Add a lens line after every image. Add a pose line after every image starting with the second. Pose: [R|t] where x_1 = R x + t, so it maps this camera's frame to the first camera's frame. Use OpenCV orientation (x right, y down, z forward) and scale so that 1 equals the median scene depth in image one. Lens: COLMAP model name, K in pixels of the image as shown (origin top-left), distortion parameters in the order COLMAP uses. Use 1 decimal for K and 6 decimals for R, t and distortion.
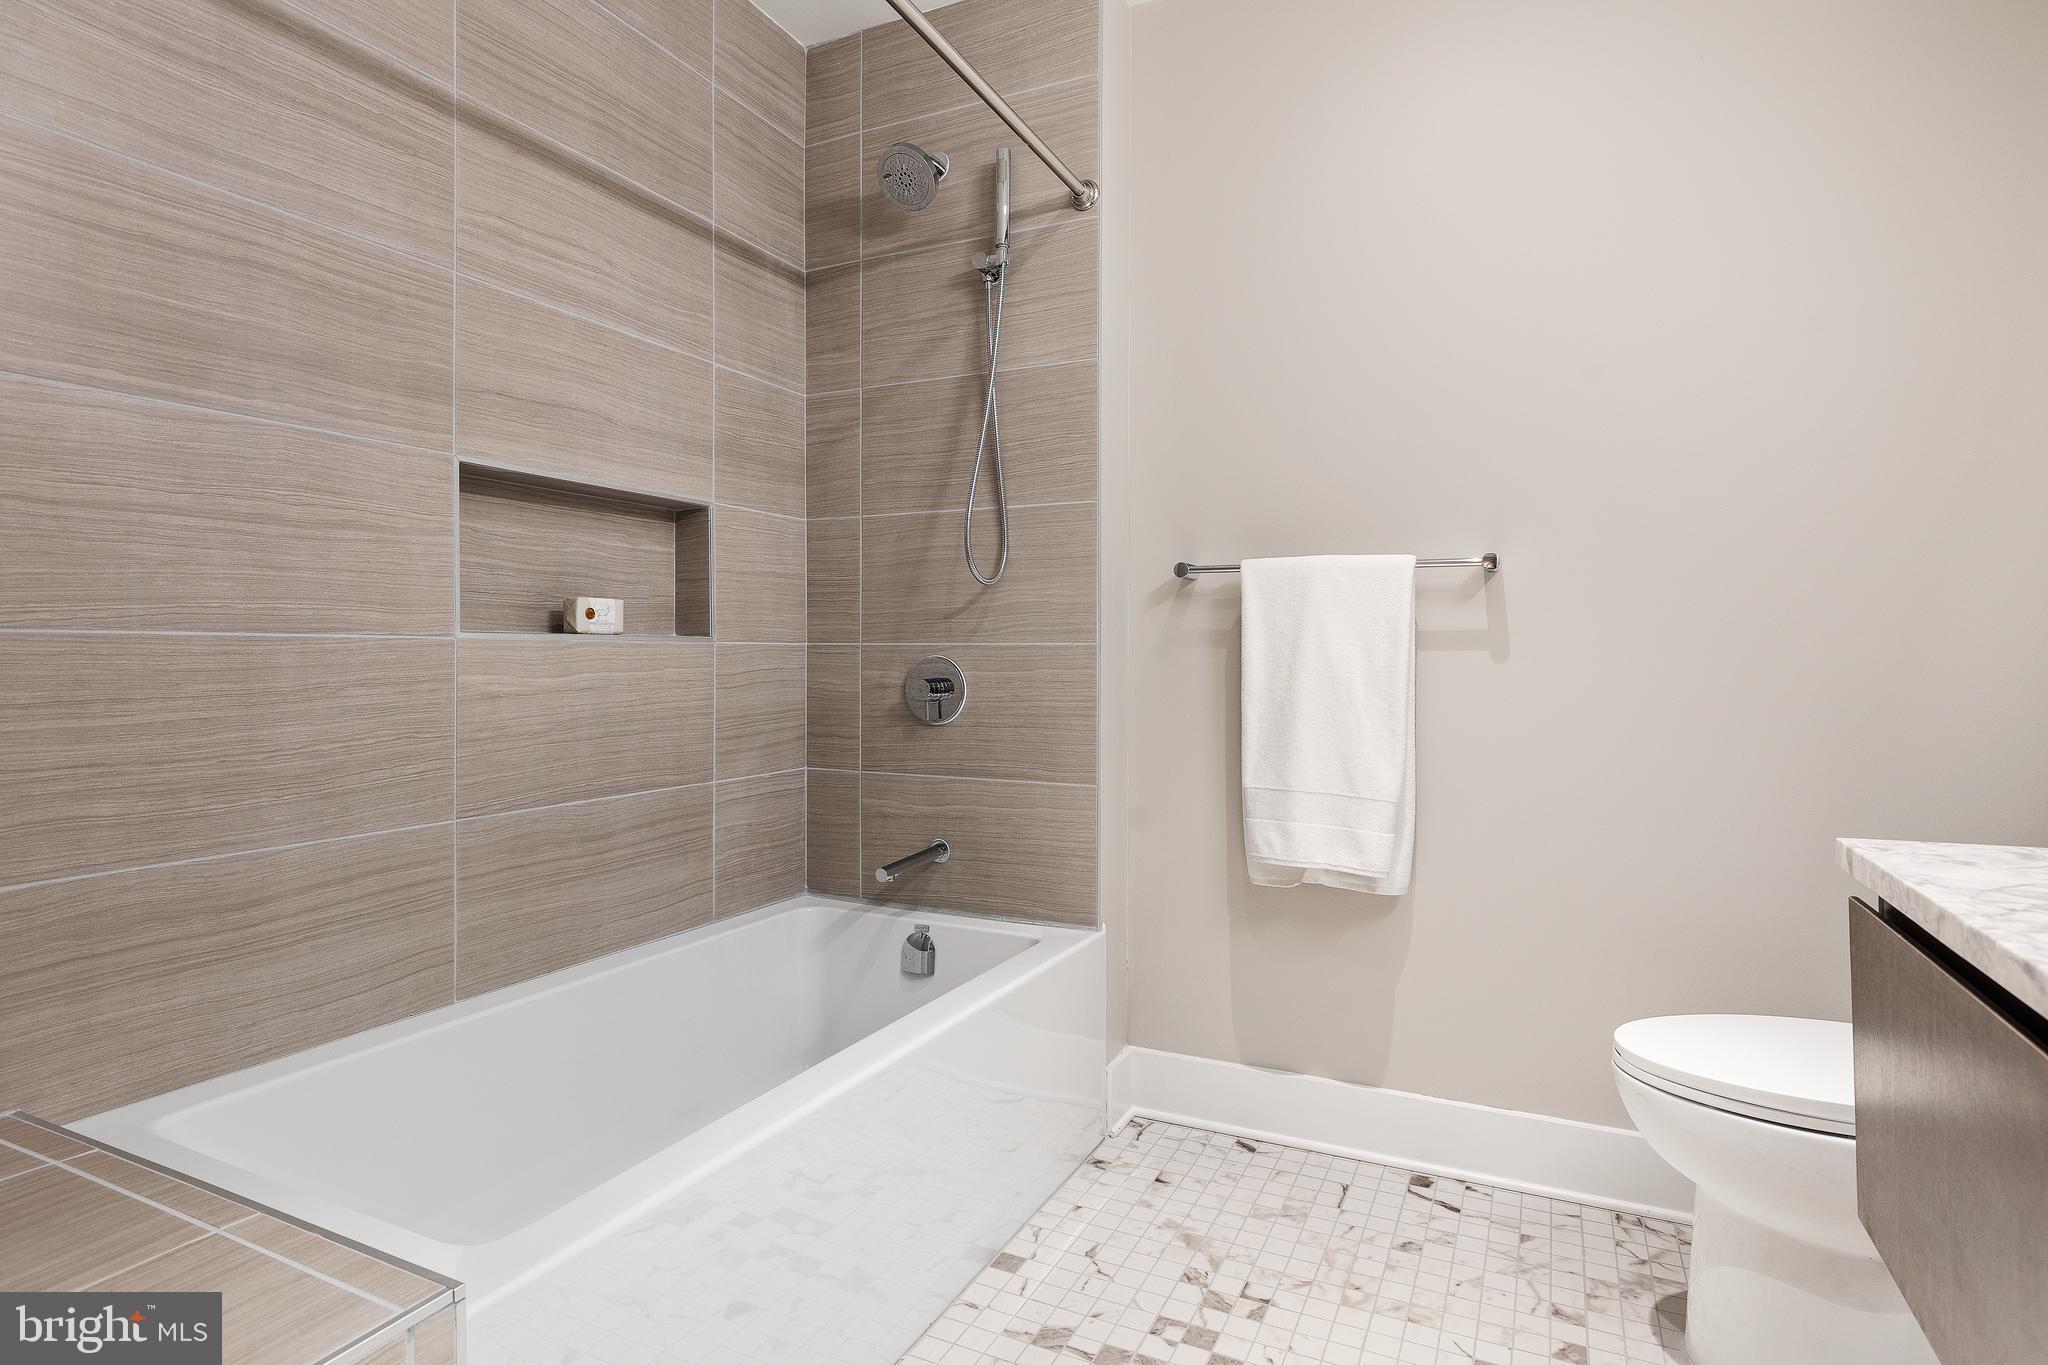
lens RADIAL K [[1046.6, 0, 1024.0], [0, 1046.6, 682.5], [0, 0, 1]] dist [0.019851, -0.015158]
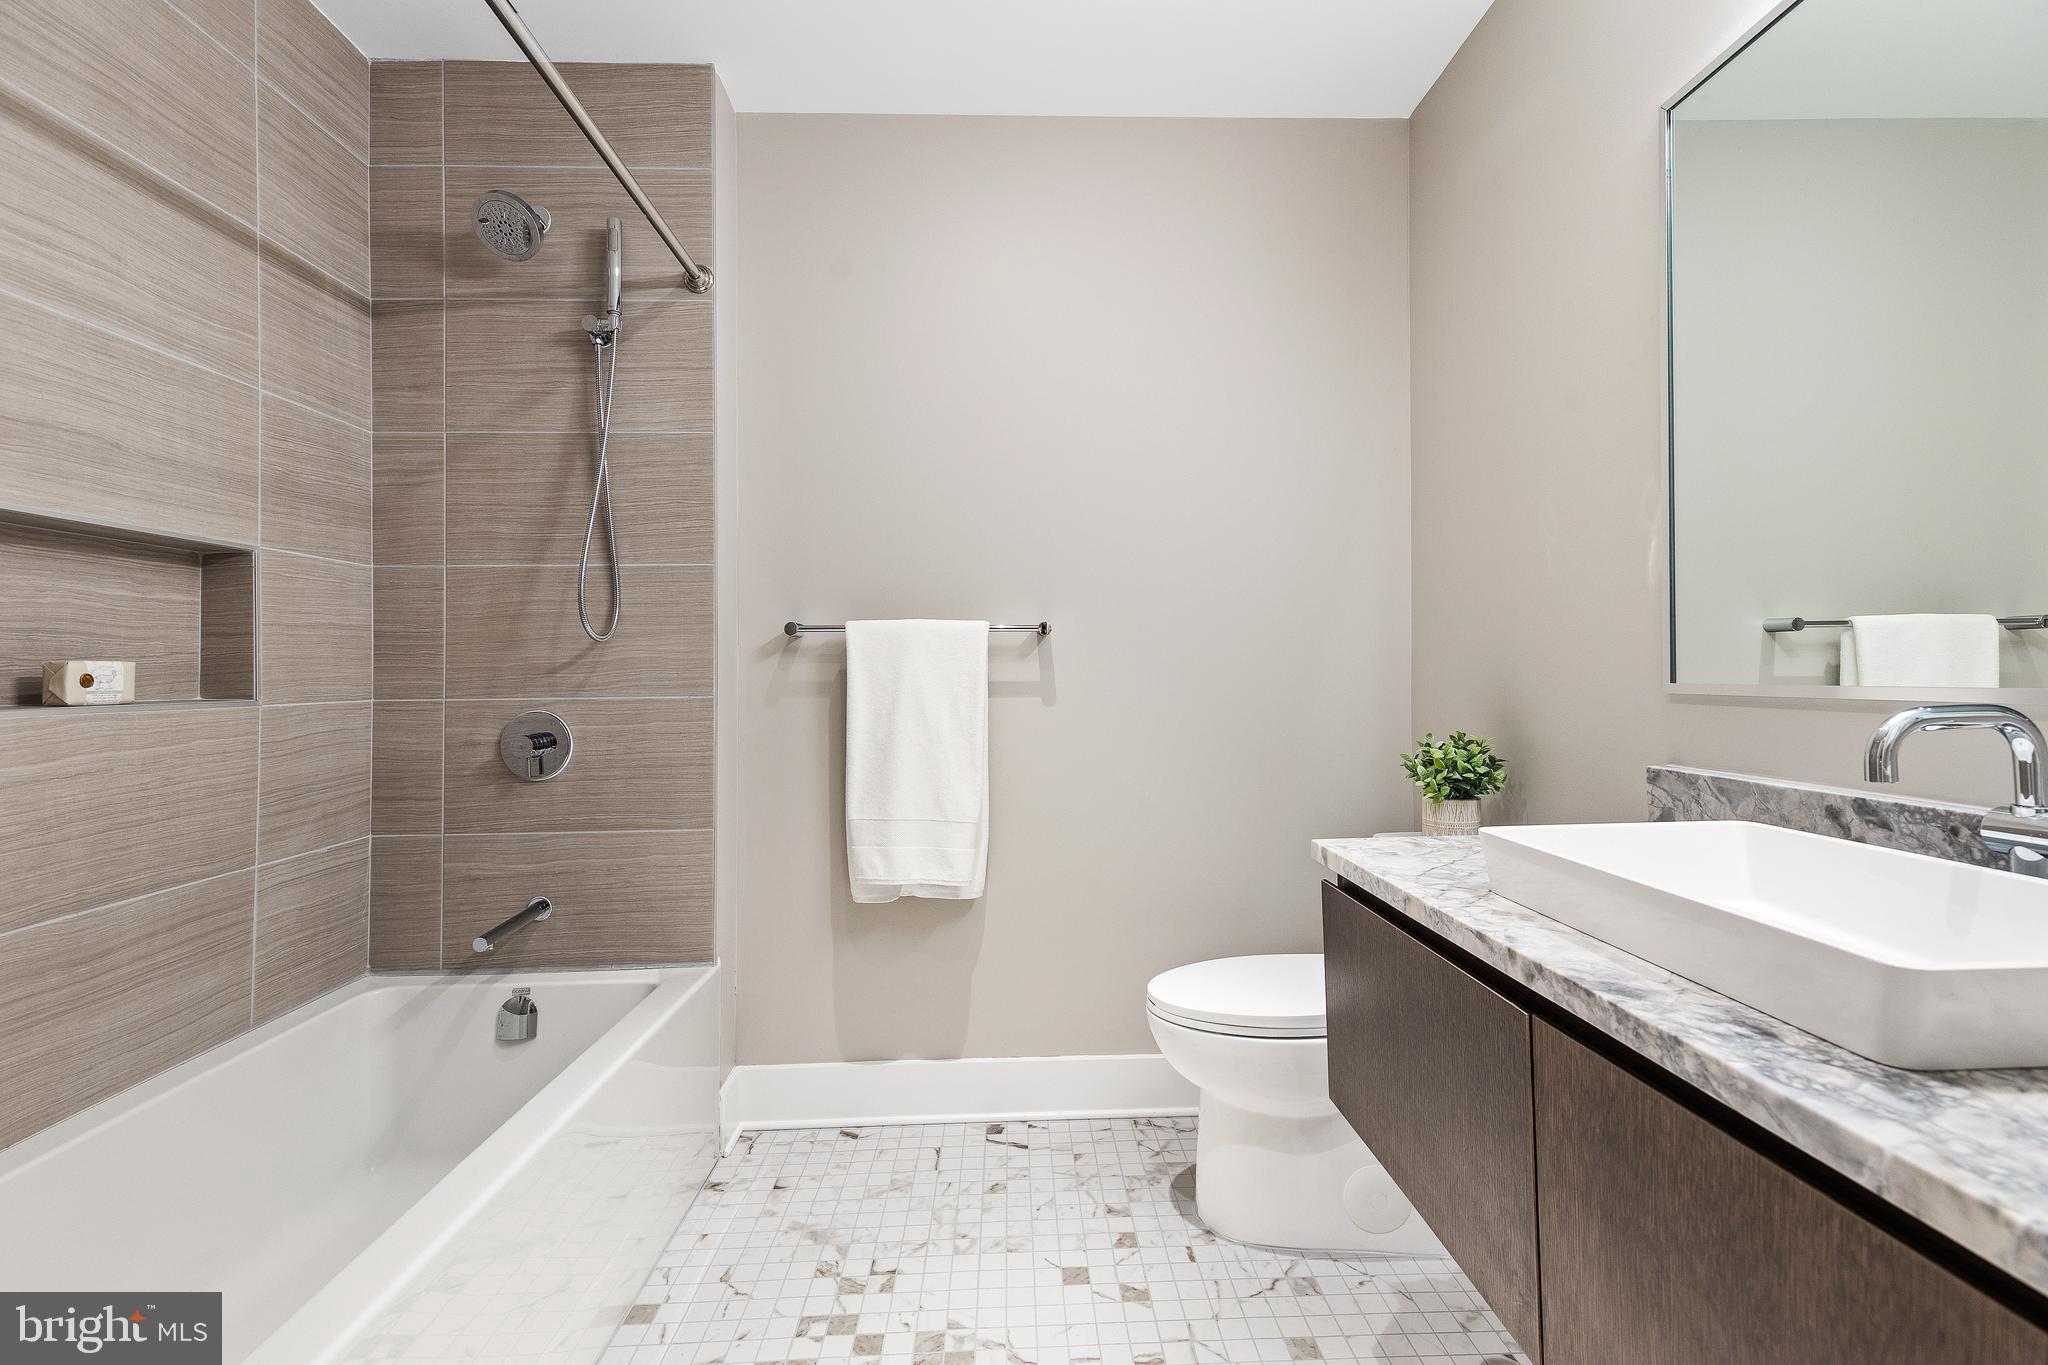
lens RADIAL K [[918.9, 0, 1024.0], [0, 918.9, 682.5], [0, 0, 1]] dist [0.020332, -0.006004]
pose [[0.885489, -0.013845, 0.464455, -0.089707], [0.023250, 0.999624, -0.014528, -0.031645], [-0.464079, 0.023663, 0.885478, 0.021584]]
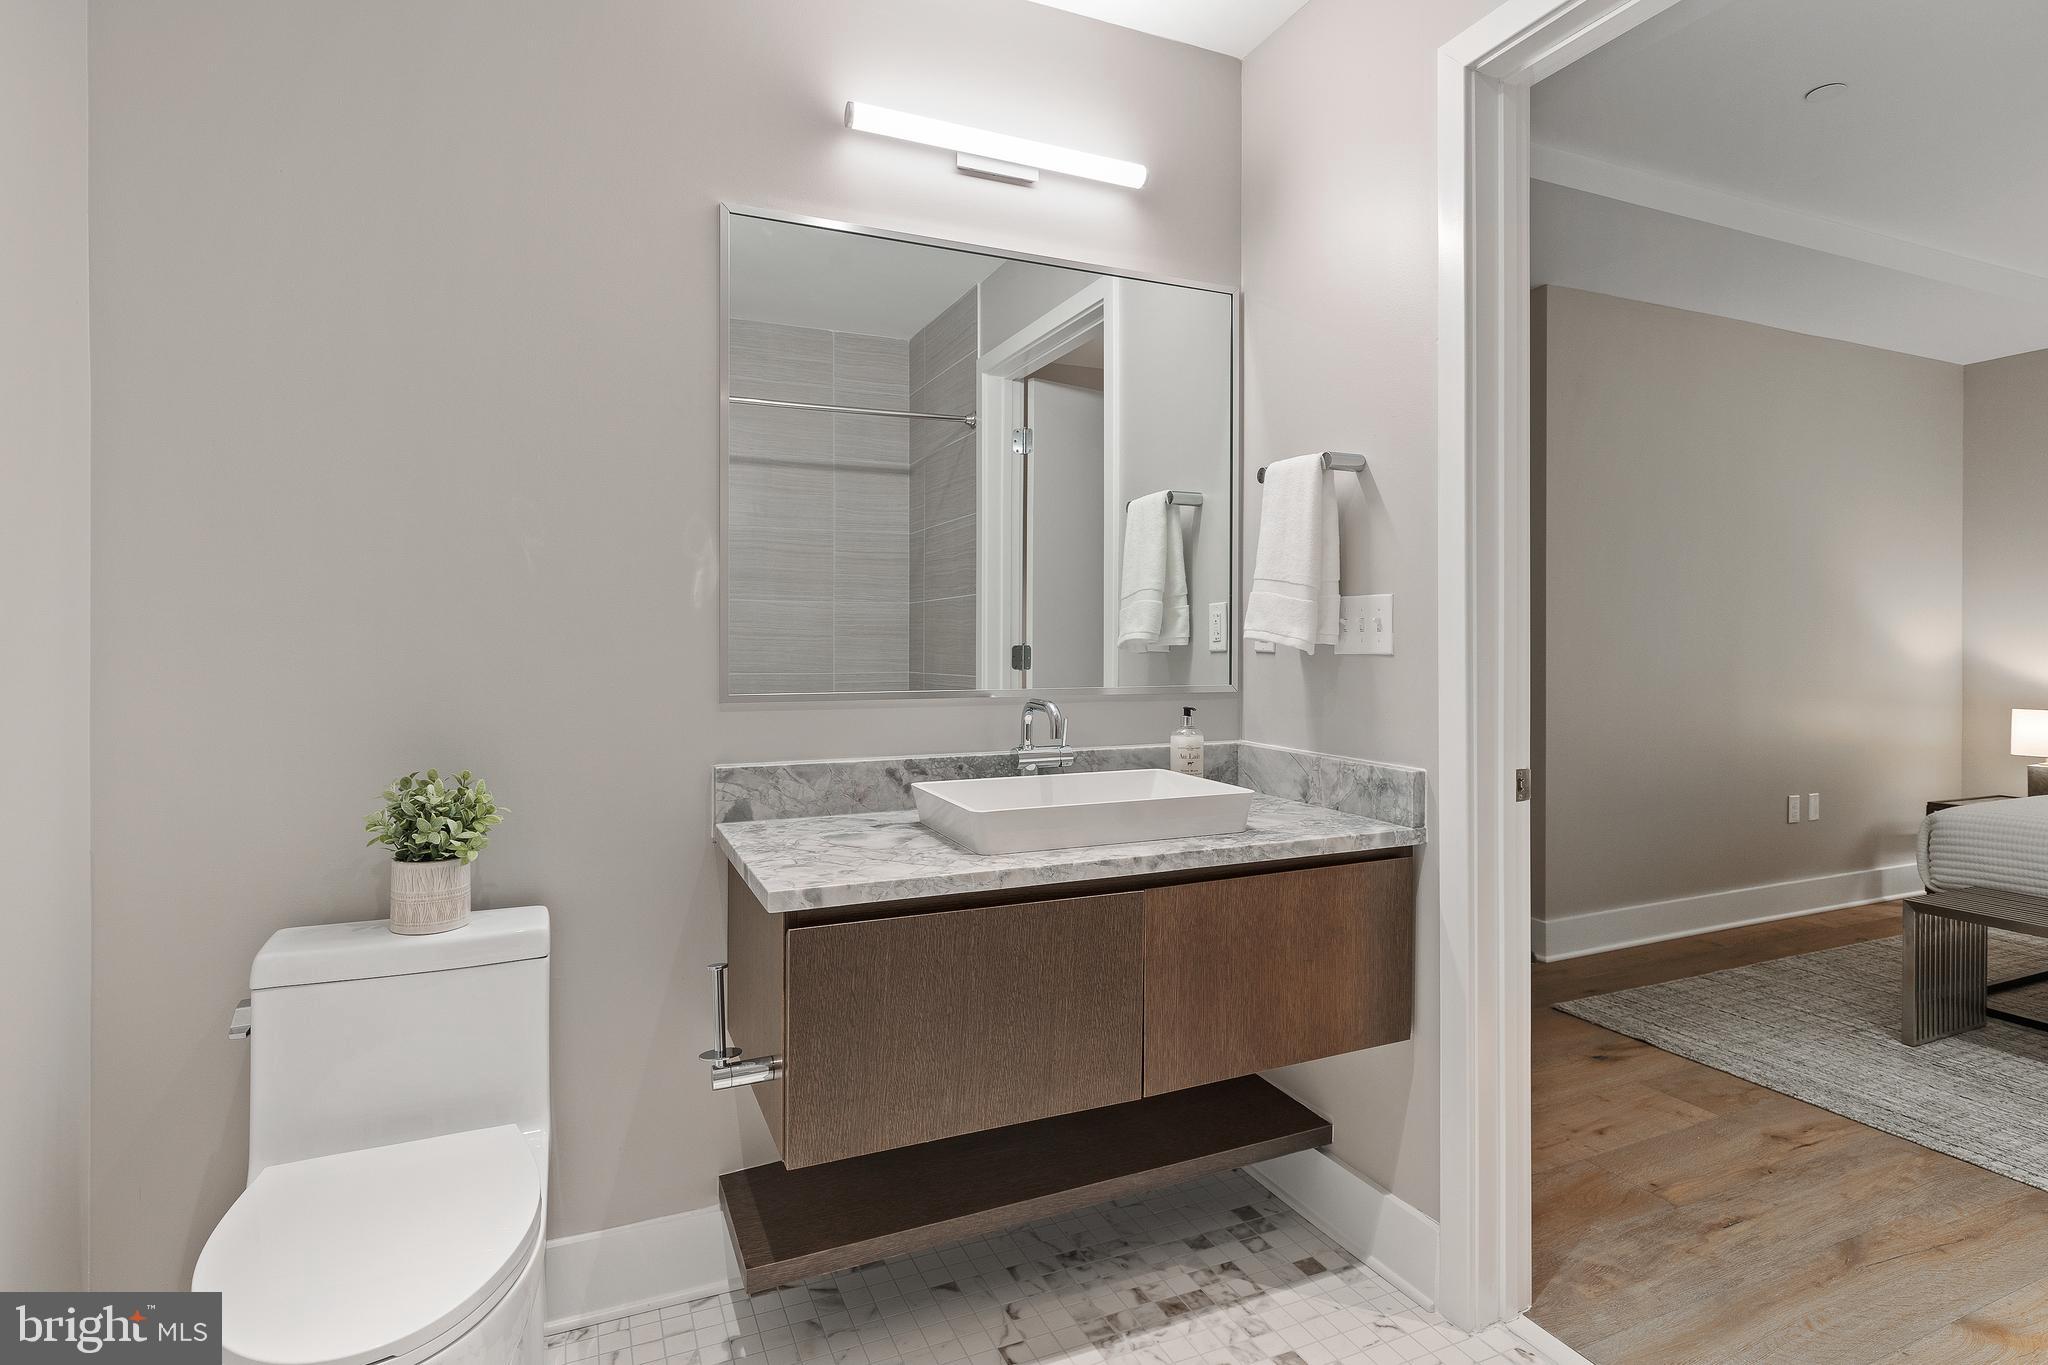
lens RADIAL K [[1045.1, 0, 1031.6], [0, 1045.1, 647.1], [0, 0, 1]] dist [-0.001197, -0.000307]
pose [[-0.771427, -0.000060, 0.636318, -0.132879], [0.019110, 0.999547, 0.023263, -0.084180], [-0.636031, 0.030106, -0.771076, 0.878677]]
